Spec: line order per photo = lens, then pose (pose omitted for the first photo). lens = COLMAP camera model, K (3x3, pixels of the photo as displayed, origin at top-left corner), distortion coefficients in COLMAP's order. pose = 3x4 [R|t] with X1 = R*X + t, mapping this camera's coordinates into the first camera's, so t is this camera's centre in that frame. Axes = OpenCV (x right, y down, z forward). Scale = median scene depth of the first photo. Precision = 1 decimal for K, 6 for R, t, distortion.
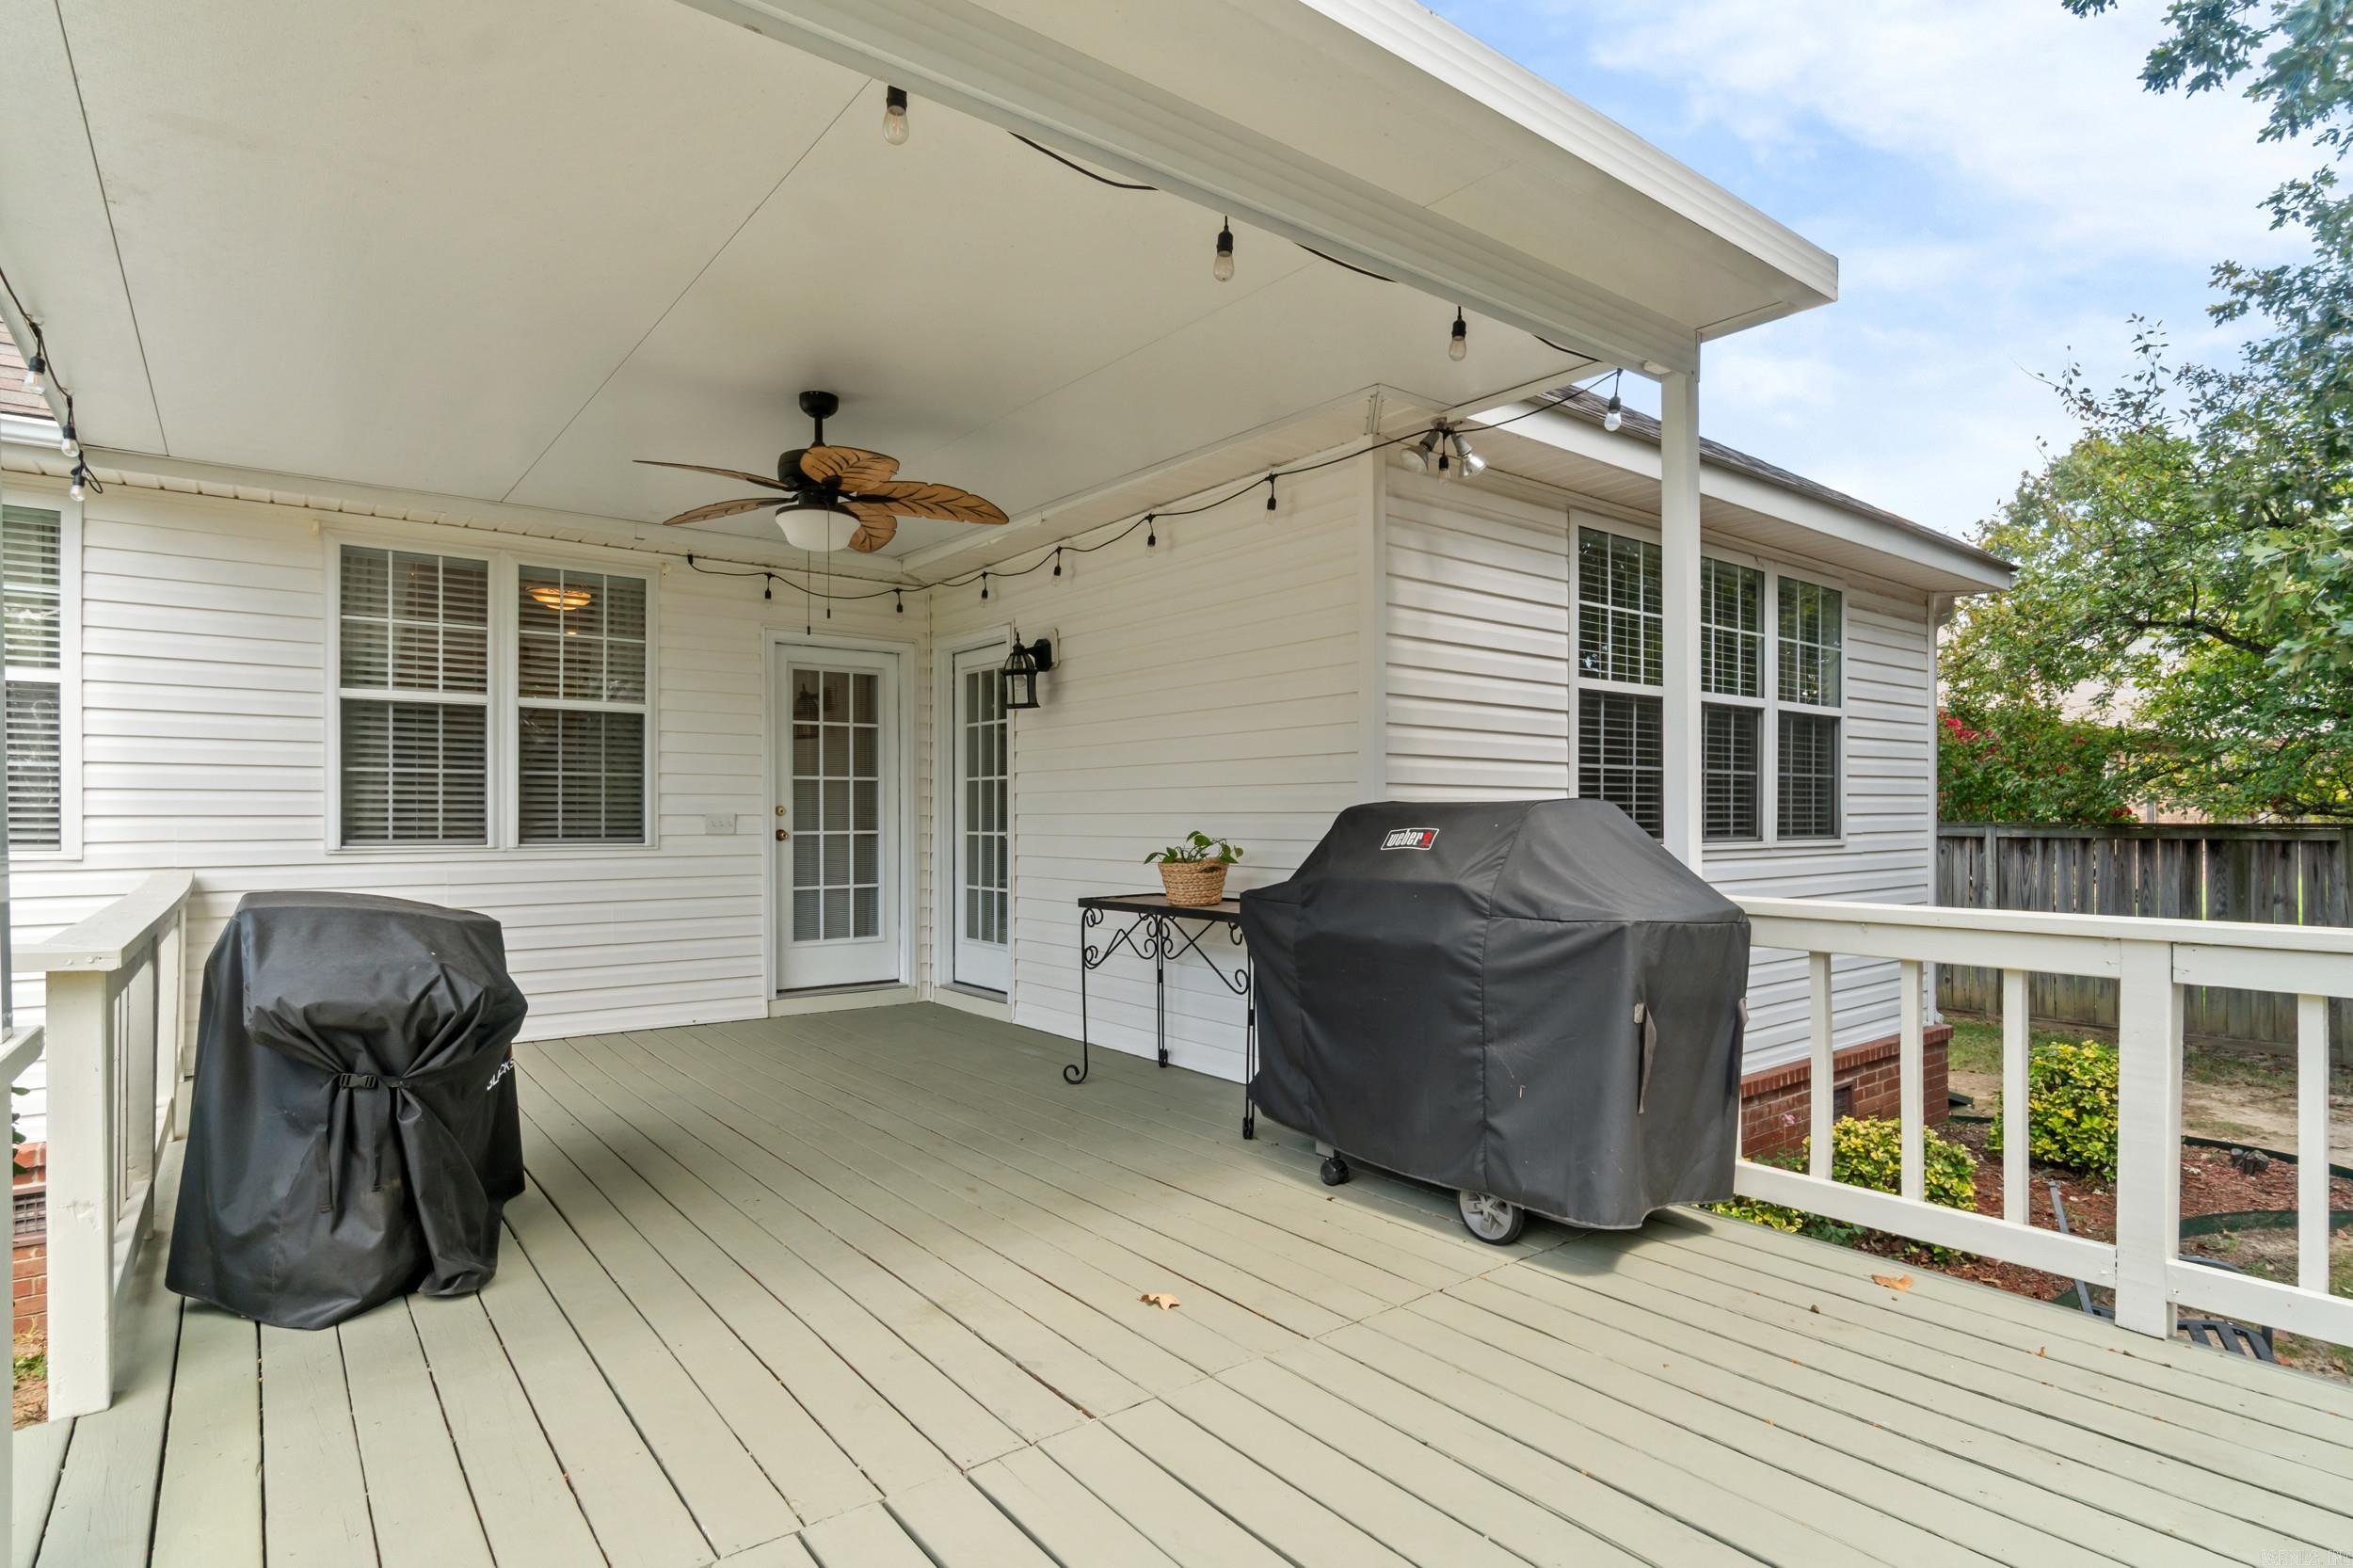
lens RADIAL K [[1193.5, 0, 1174.3], [0, 1193.5, 799.3], [0, 0, 1]] dist [-0.017409, -0.000681]
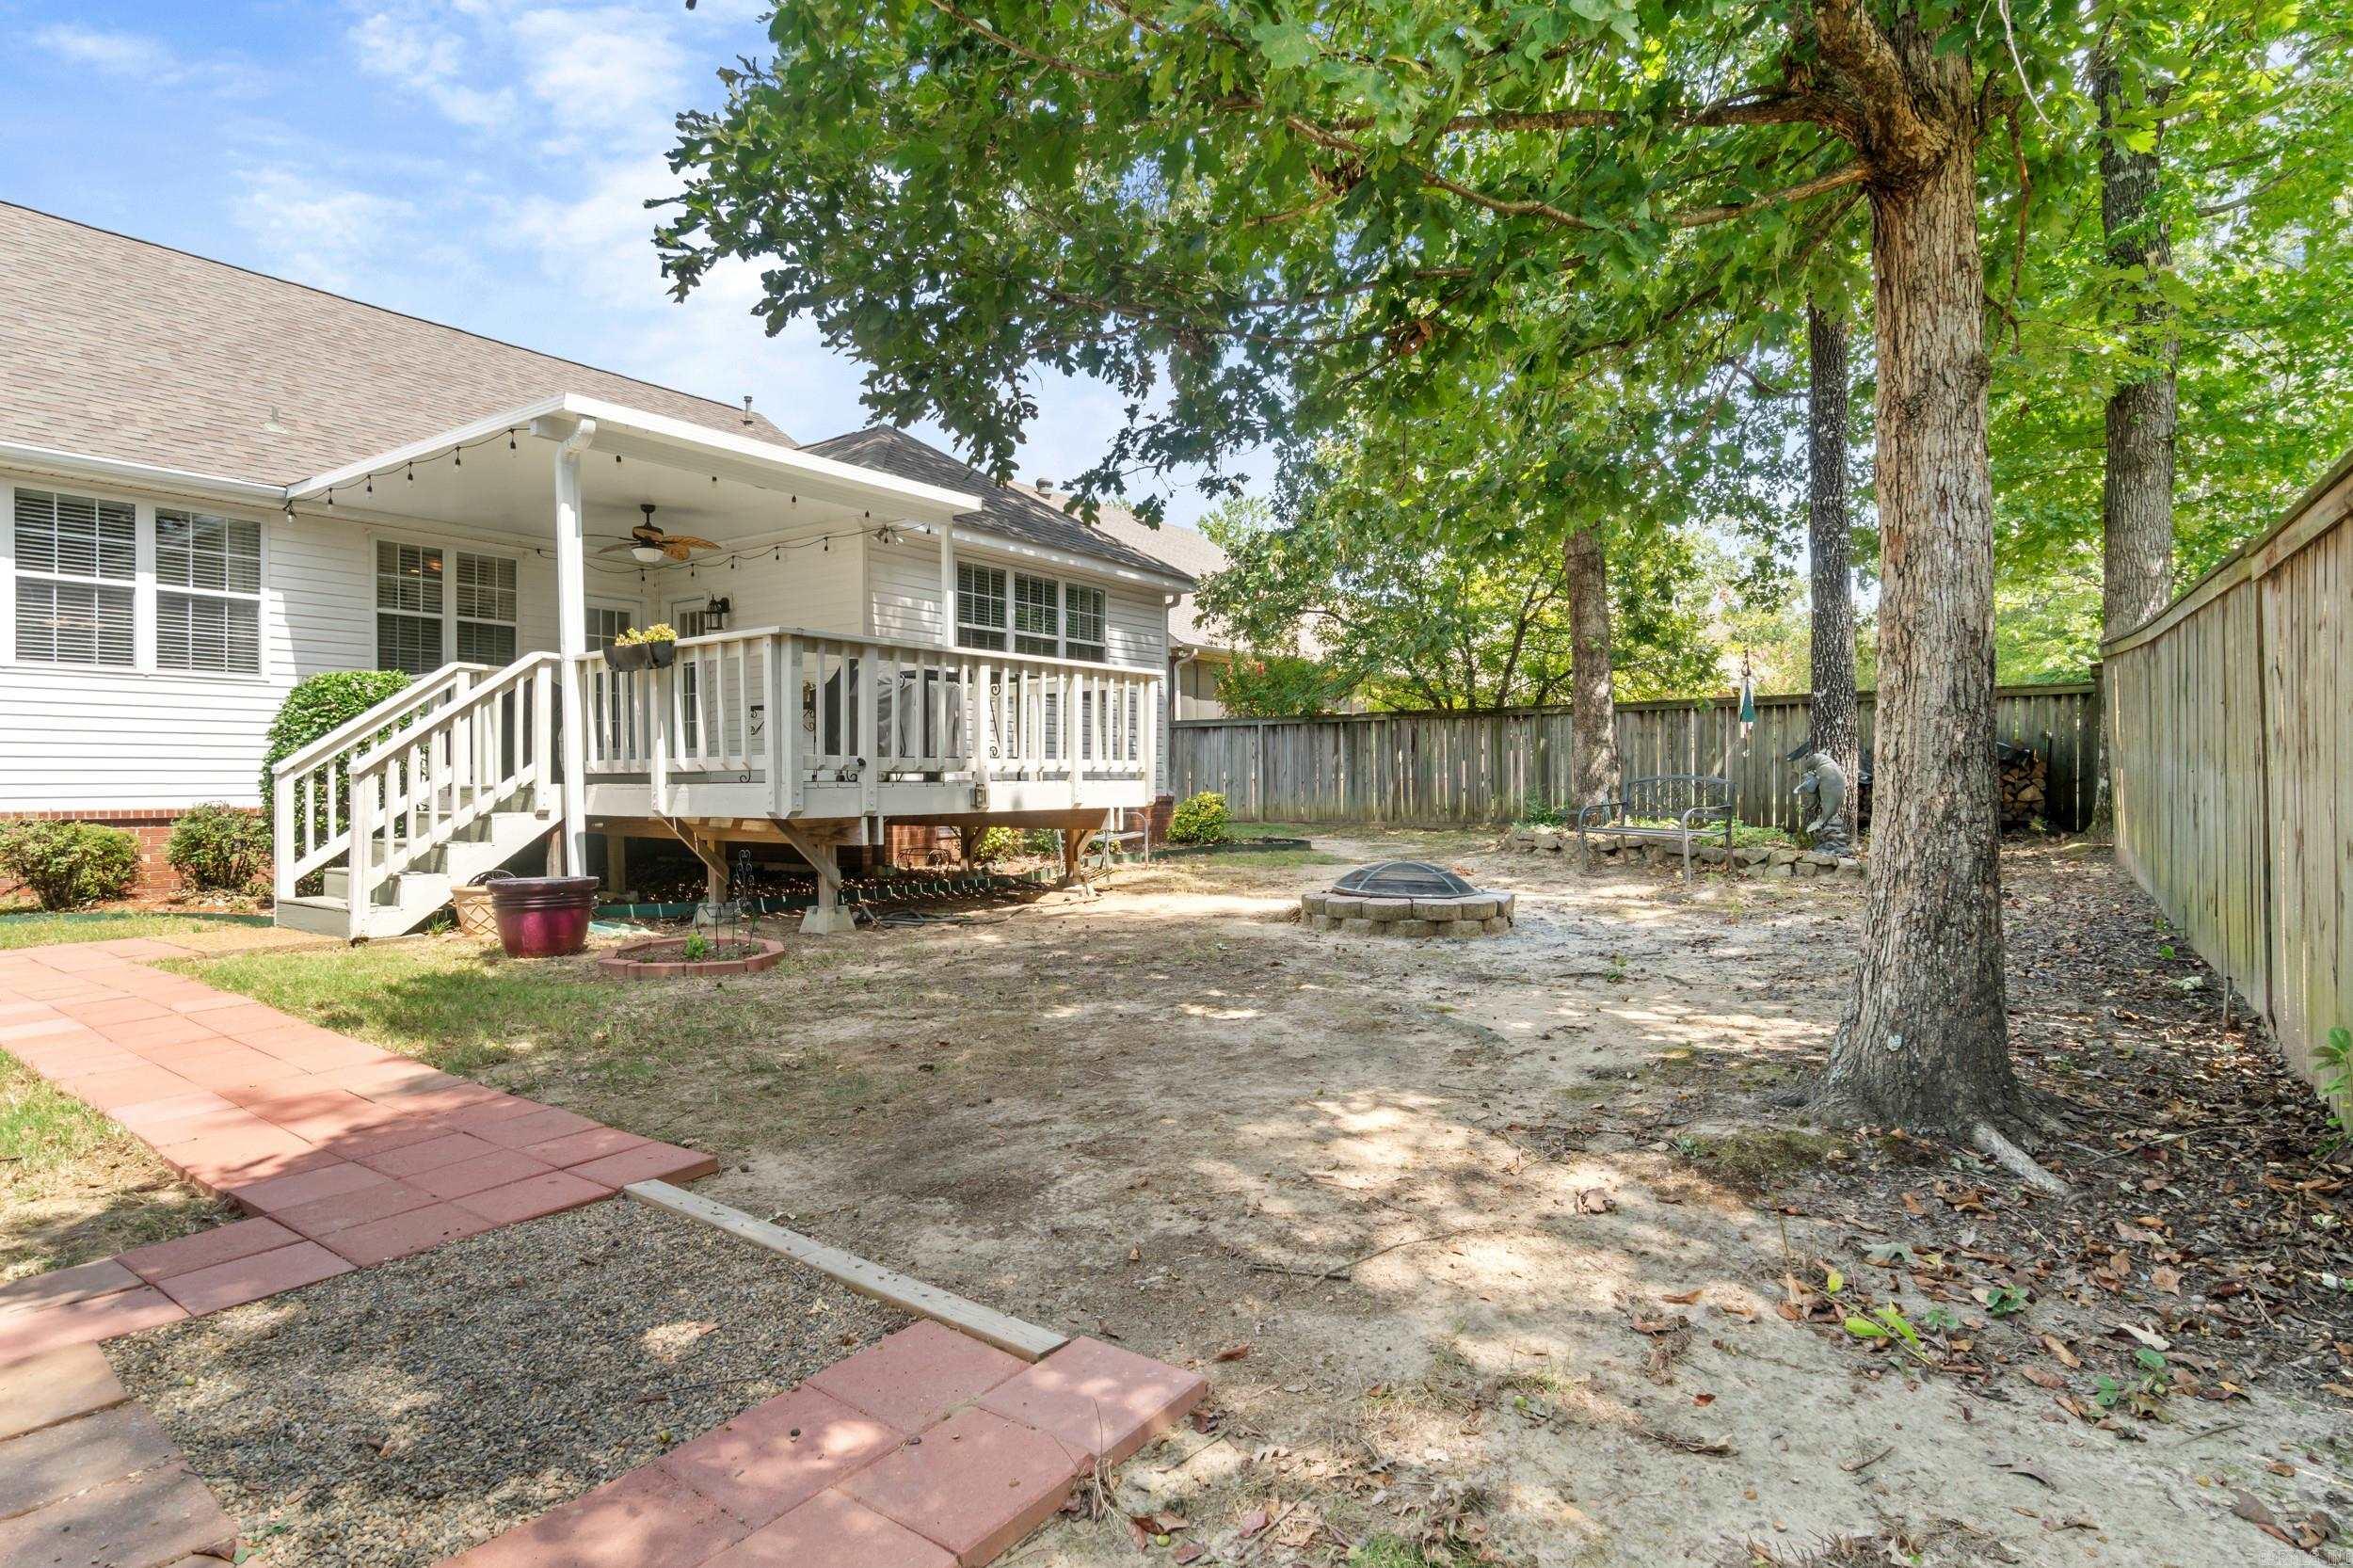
lens RADIAL K [[1193.5, 0, 1182.2], [0, 1193.5, 776.4], [0, 0, 1]] dist [-0.017409, -0.000681]
pose [[0.954216, -0.004753, 0.299080, 0.036641], [0.002825, 0.999972, 0.006879, 0.184317], [-0.299104, -0.005719, 0.954203, -1.364369]]
